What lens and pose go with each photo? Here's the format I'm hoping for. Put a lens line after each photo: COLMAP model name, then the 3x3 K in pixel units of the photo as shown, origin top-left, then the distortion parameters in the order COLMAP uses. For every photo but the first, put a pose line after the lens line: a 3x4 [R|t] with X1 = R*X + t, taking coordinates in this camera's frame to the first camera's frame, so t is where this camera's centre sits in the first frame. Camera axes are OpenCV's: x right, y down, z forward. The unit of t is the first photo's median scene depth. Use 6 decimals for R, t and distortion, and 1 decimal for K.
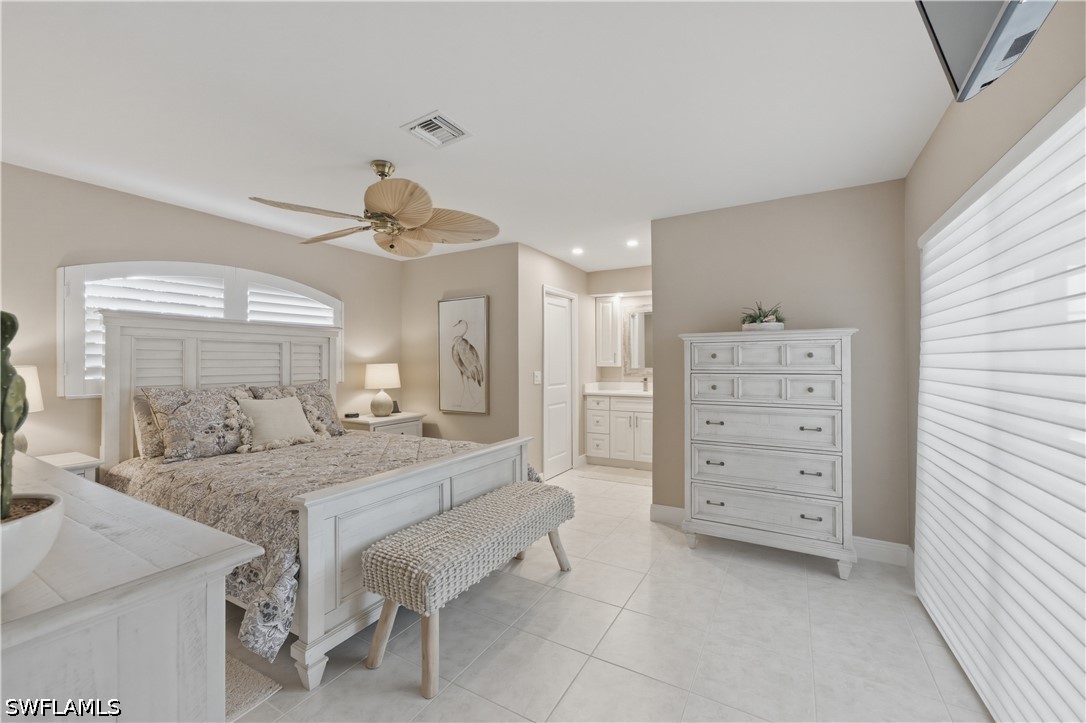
lens RADIAL K [[438.6, 0, 542.2], [0, 438.6, 360.7], [0, 0, 1]] dist [-0.003322, 0.004175]
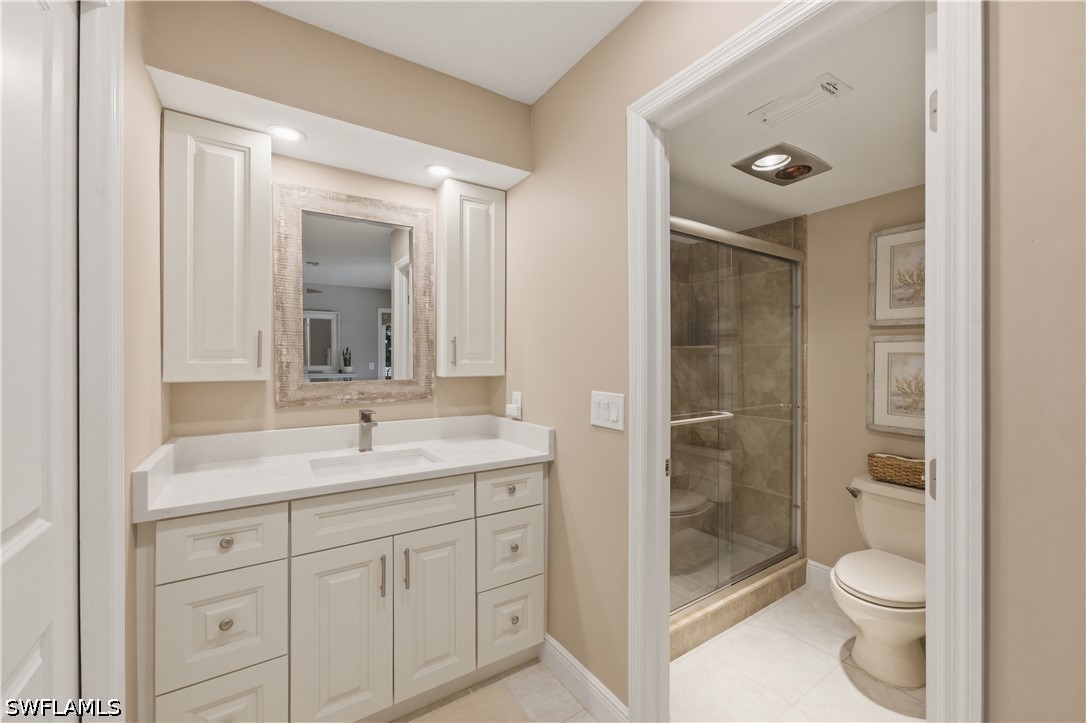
lens RADIAL K [[438.6, 0, 545.9], [0, 438.6, 357.9], [0, 0, 1]] dist [-0.003322, 0.004175]
pose [[0.455125, -0.001867, 0.890425, -0.002928], [-0.001445, 0.999995, 0.002835, -0.002784], [-0.890426, -0.002577, 0.455120, 0.708076]]
